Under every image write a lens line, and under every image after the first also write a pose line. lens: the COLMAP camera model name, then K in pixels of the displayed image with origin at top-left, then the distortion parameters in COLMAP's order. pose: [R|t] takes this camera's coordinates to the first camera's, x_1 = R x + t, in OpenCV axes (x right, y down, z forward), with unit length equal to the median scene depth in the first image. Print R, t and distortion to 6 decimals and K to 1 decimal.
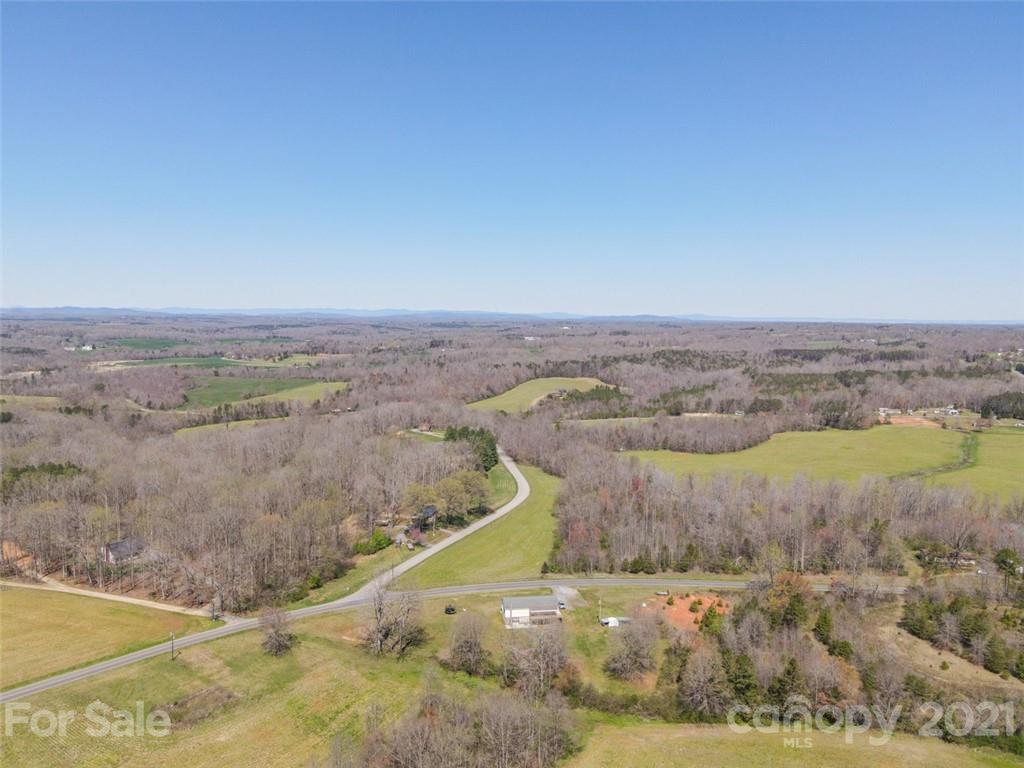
lens RADIAL K [[754.3, 0, 512.0], [0, 754.3, 384.0], [0, 0, 1]] dist [0.014732, 0.008554]
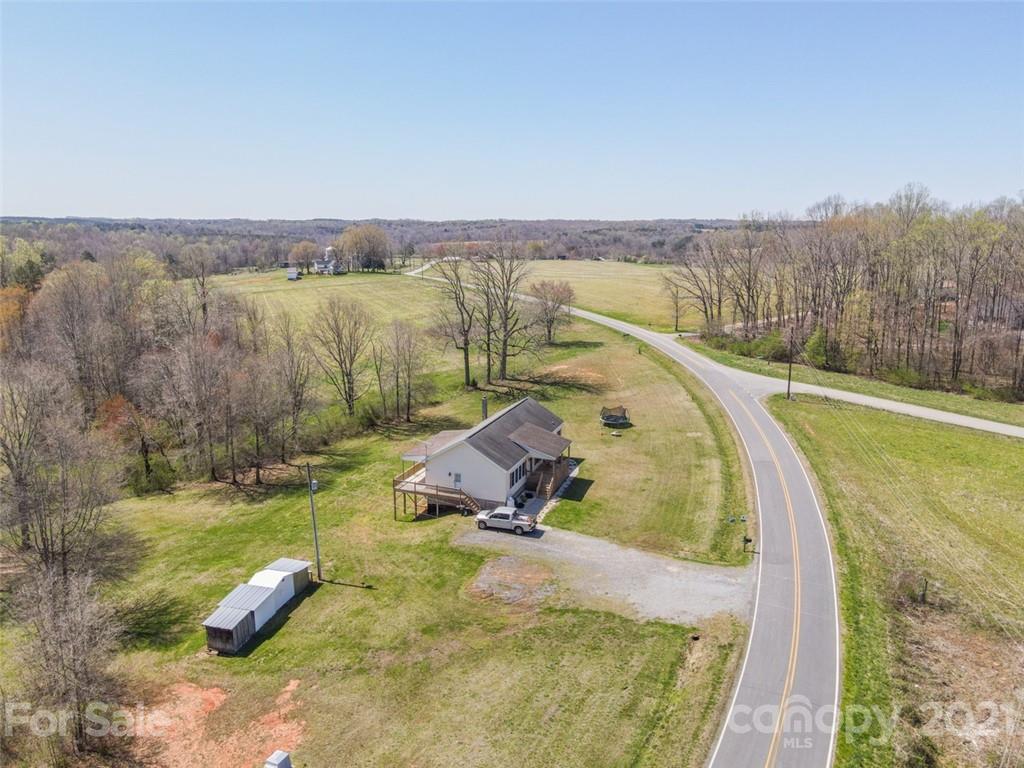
lens RADIAL K [[754.3, 0, 512.0], [0, 754.3, 384.0], [0, 0, 1]] dist [0.014732, 0.008554]
pose [[-0.513172, 0.167580, -0.841767, 0.122002], [-0.080496, 0.967034, 0.241591, 0.082655], [0.854503, 0.191736, -0.482765, 0.499939]]
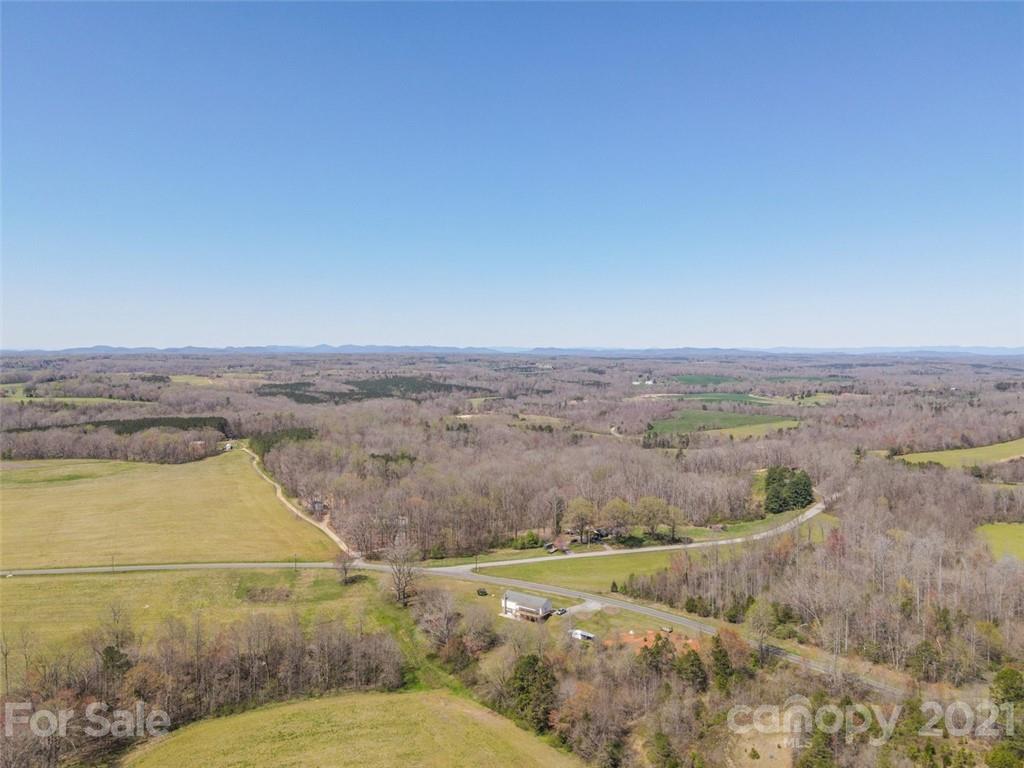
lens RADIAL K [[754.3, 0, 512.0], [0, 754.3, 384.0], [0, 0, 1]] dist [0.014732, 0.008554]
pose [[0.720962, 0.023715, -0.692569, 0.342474], [-0.059387, 0.997852, -0.027654, -0.001834], [0.690425, 0.061067, 0.720822, 0.060252]]
